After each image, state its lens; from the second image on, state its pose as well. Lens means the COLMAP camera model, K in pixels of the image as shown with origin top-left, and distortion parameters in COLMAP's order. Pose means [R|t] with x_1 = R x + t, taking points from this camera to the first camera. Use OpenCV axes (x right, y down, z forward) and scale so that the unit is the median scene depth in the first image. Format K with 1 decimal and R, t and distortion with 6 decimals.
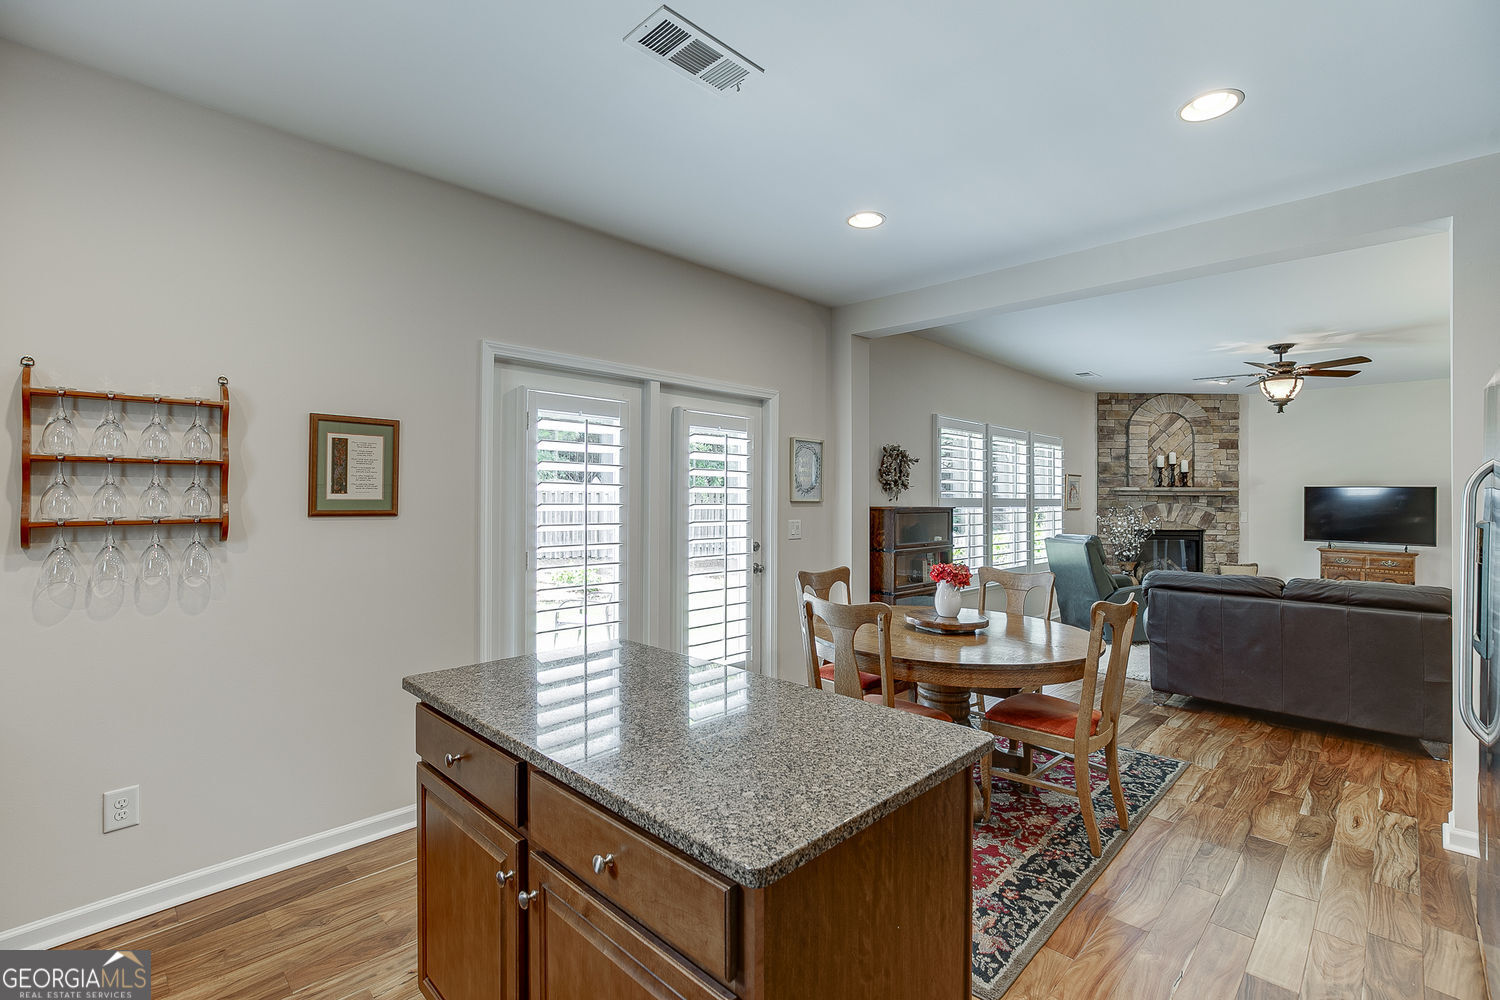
lens RADIAL K [[674.2, 0, 757.3], [0, 674.2, 492.7], [0, 0, 1]] dist [-0.020538, 0.009304]
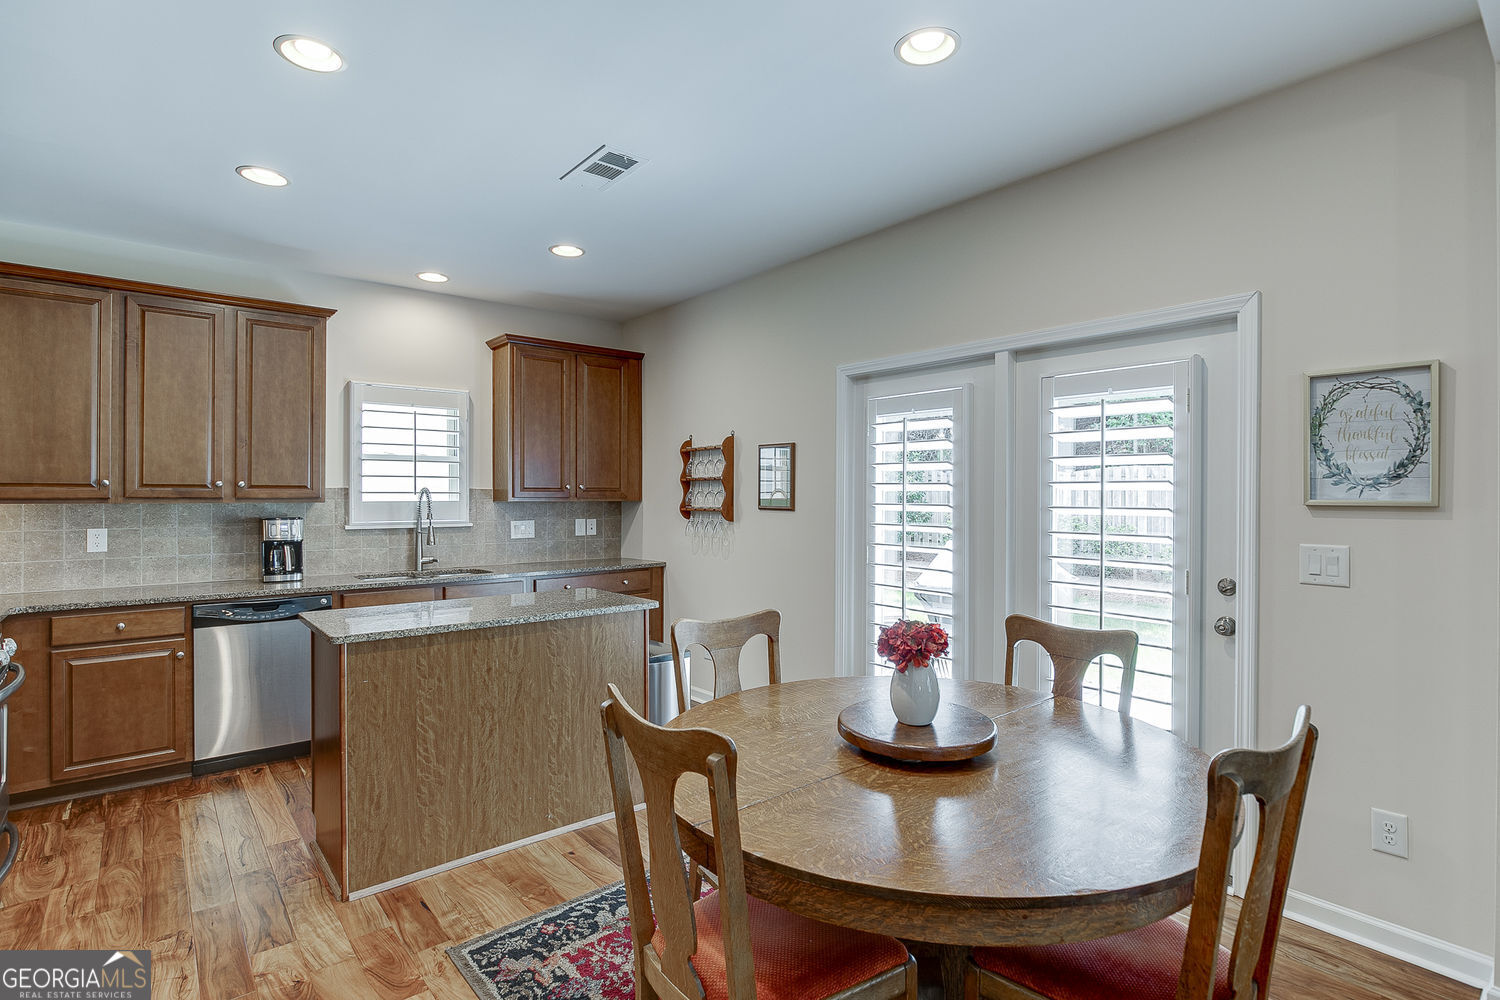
lens RADIAL K [[738.5, 0, 757.0], [0, 738.5, 495.8], [0, 0, 1]] dist [-0.012163, 0.000705]
pose [[-0.099905, -0.005957, -0.994979, 0.327274], [0.002160, 0.999978, -0.006204, 0.004091], [0.994995, -0.002769, -0.099890, 0.352185]]
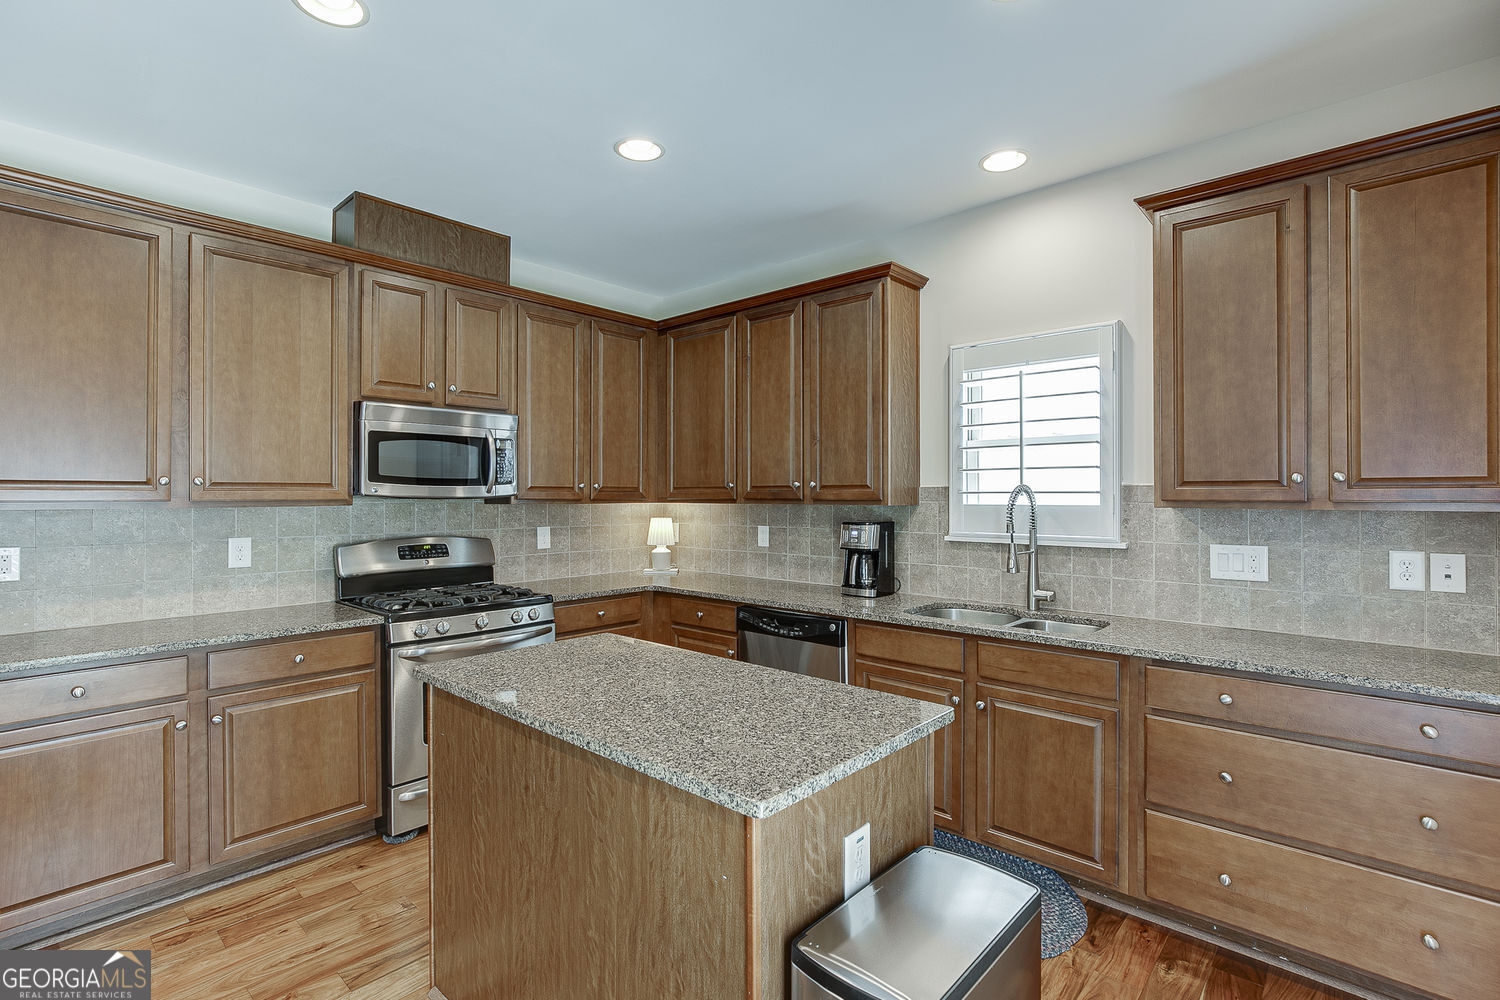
lens RADIAL K [[703.1, 0, 724.8], [0, 703.1, 484.8], [0, 0, 1]] dist [-0.017349, 0.002251]
pose [[-0.999851, -0.004517, -0.016688, -0.042861], [-0.004224, 0.999837, -0.017540, 0.000790], [0.016764, -0.017466, -0.999707, 0.391723]]
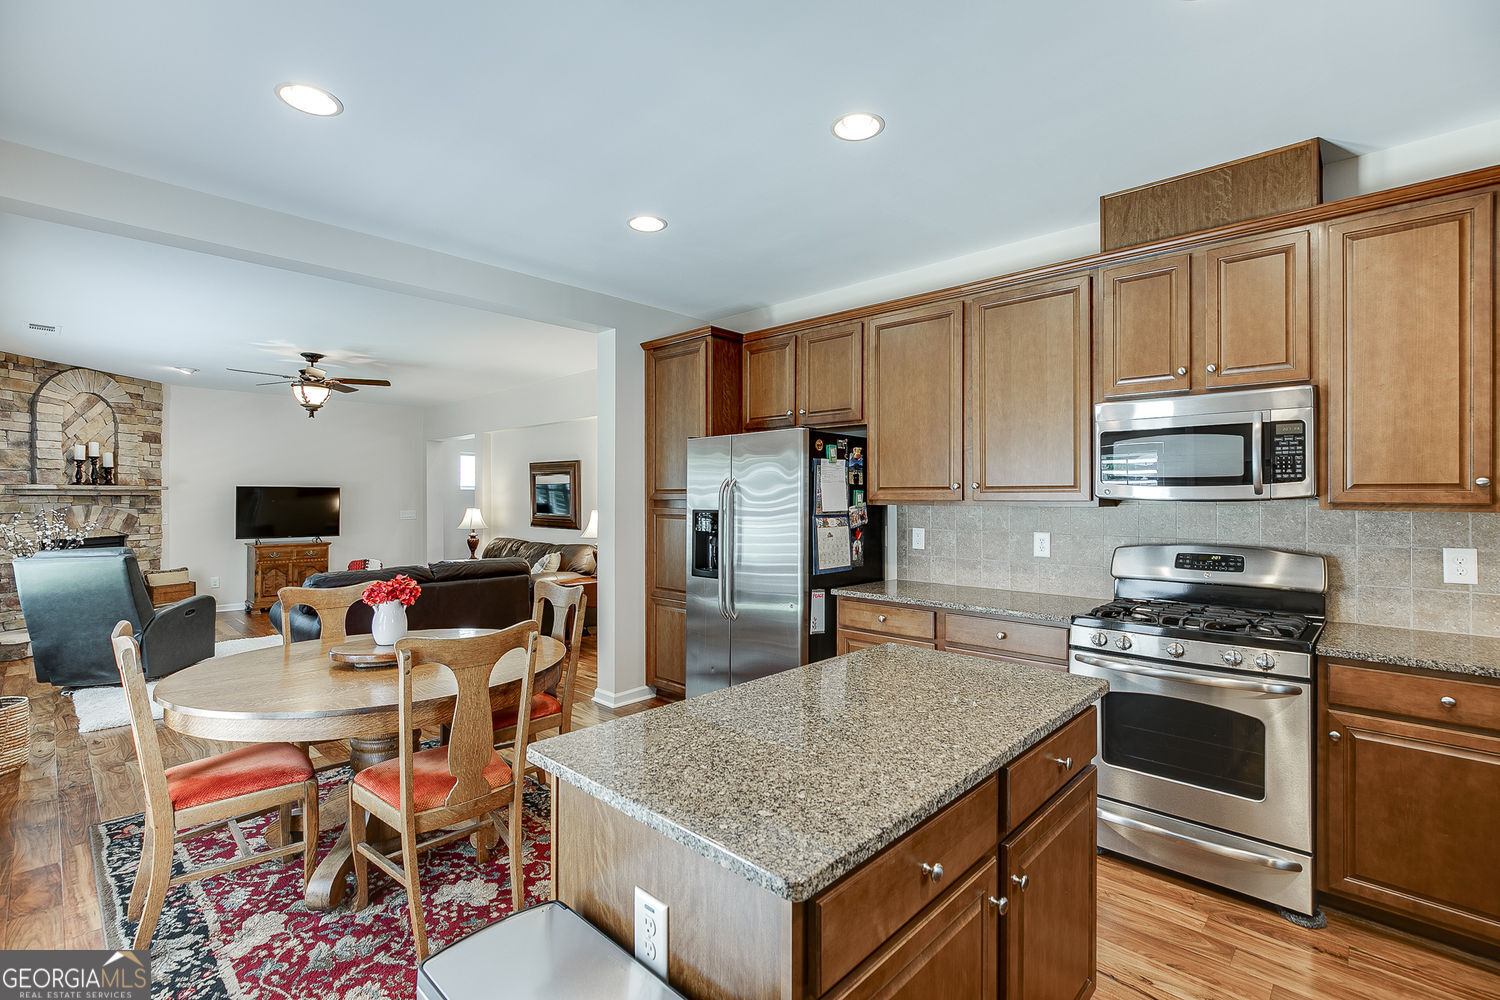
lens RADIAL K [[678.9, 0, 753.8], [0, 678.9, 490.3], [0, 0, 1]] dist [-0.020422, 0.009178]
pose [[-0.017282, 0.003342, 0.999845, -0.207374], [-0.002474, 0.999991, -0.003385, -0.001162], [-0.999848, -0.002532, -0.017274, 0.214029]]
